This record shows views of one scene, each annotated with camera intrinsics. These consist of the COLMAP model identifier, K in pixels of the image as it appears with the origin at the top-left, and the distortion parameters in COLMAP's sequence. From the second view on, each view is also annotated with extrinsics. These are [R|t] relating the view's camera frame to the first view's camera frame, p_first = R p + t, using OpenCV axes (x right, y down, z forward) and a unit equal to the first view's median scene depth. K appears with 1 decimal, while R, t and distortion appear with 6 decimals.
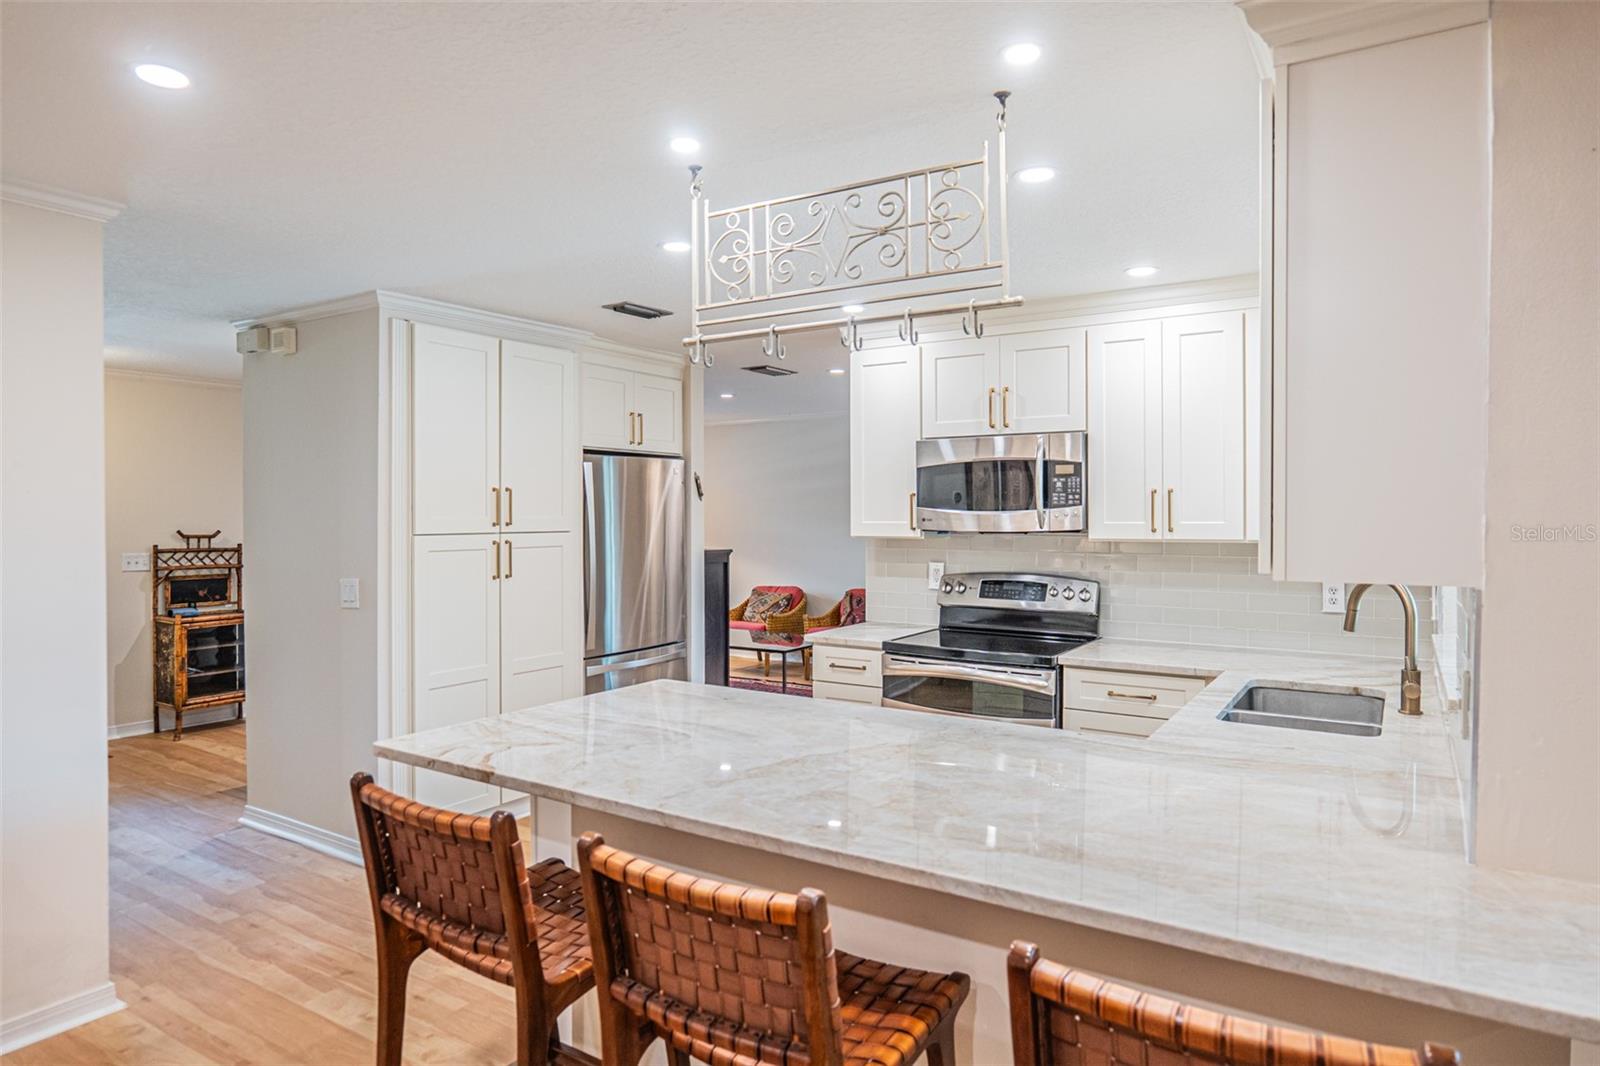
lens RADIAL K [[962.9, 0, 832.7], [0, 962.9, 515.0], [0, 0, 1]] dist [-0.031110, 0.025533]
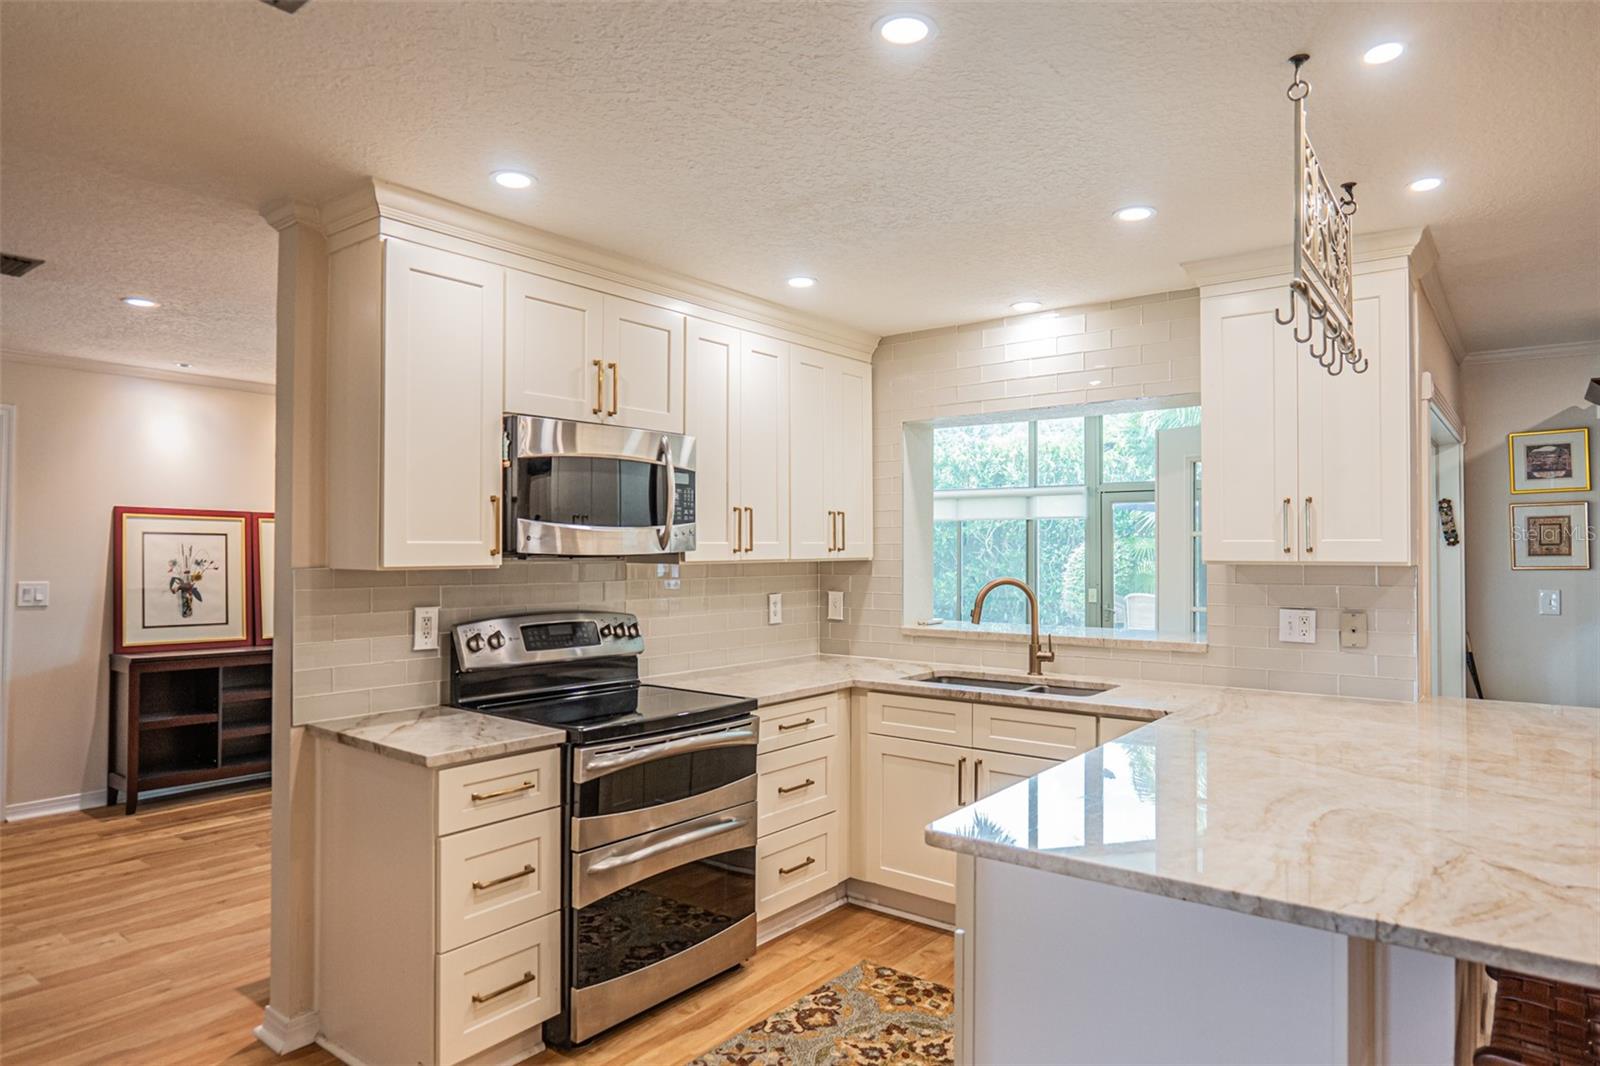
lens RADIAL K [[972.2, 0, 841.4], [0, 972.2, 531.3], [0, 0, 1]] dist [-0.035331, 0.024564]
pose [[0.115075, 0.019007, 0.993175, -0.537298], [0.003619, 0.999802, -0.019553, 0.014178], [-0.993350, 0.005844, 0.114984, 0.712631]]
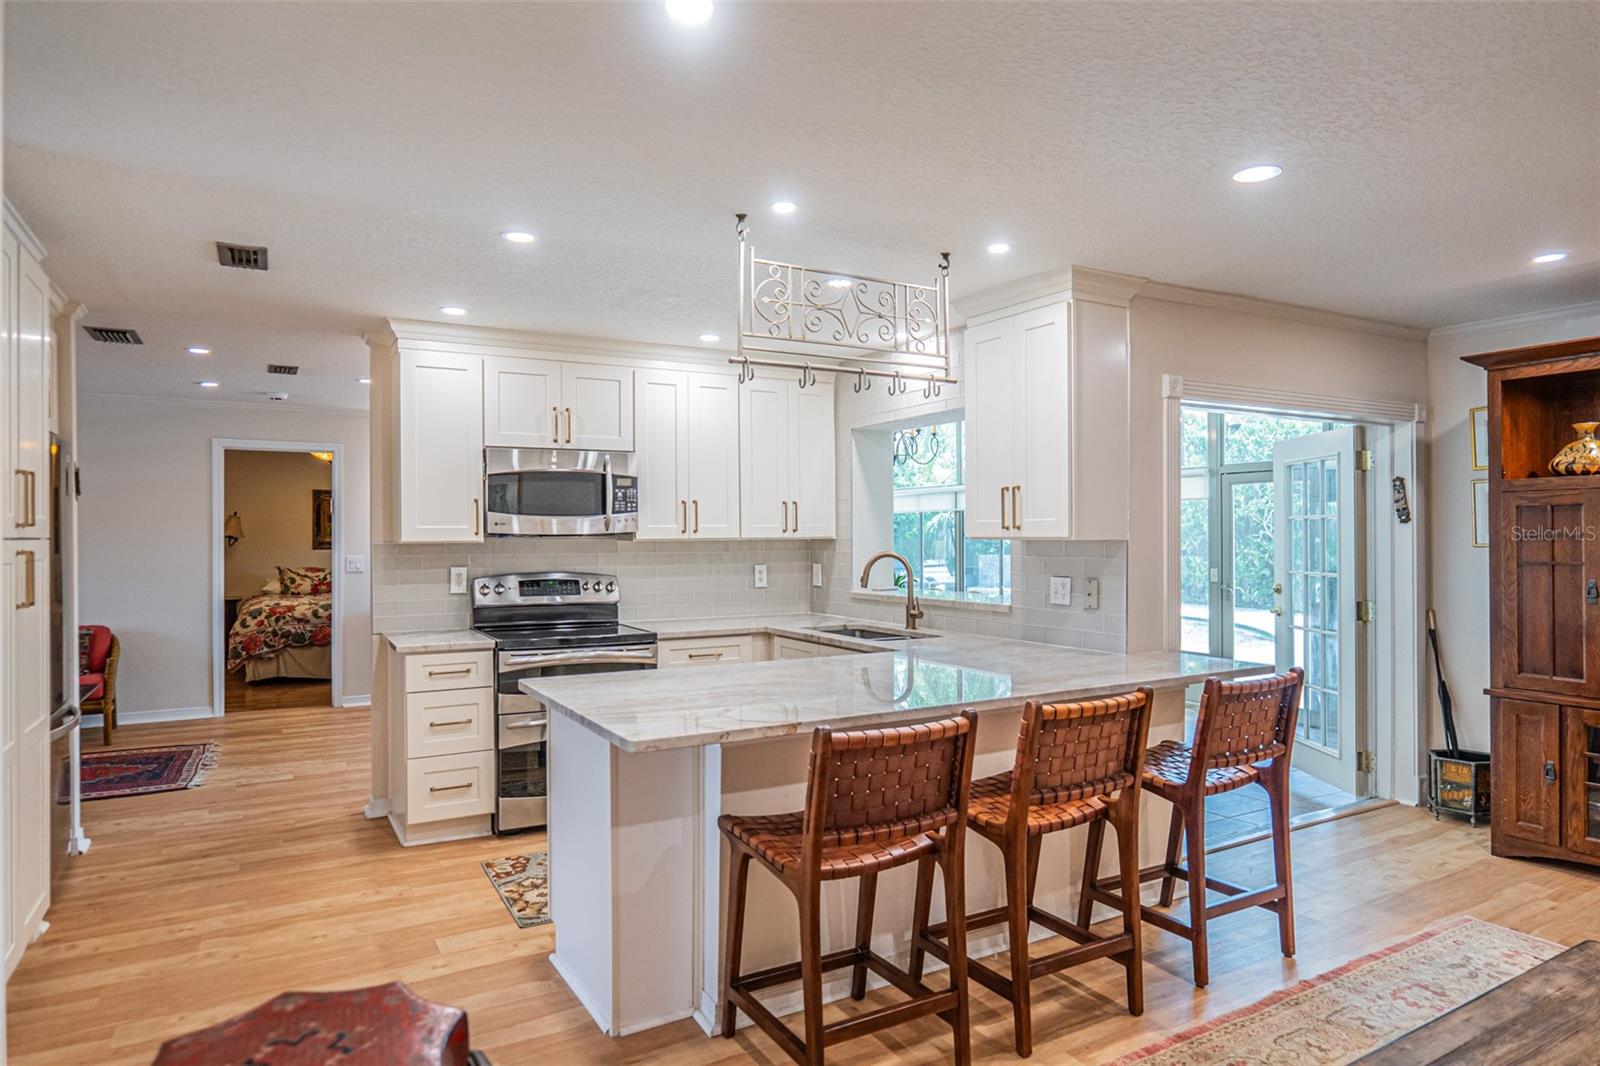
lens RADIAL K [[953.1, 0, 801.9], [0, 953.1, 536.8], [0, 0, 1]] dist [-0.035170, 0.022634]
pose [[0.478594, -0.003909, 0.878028, -0.658616], [0.008817, 0.999961, -0.000354, 0.022198], [-0.877992, 0.007911, 0.478610, 0.211906]]
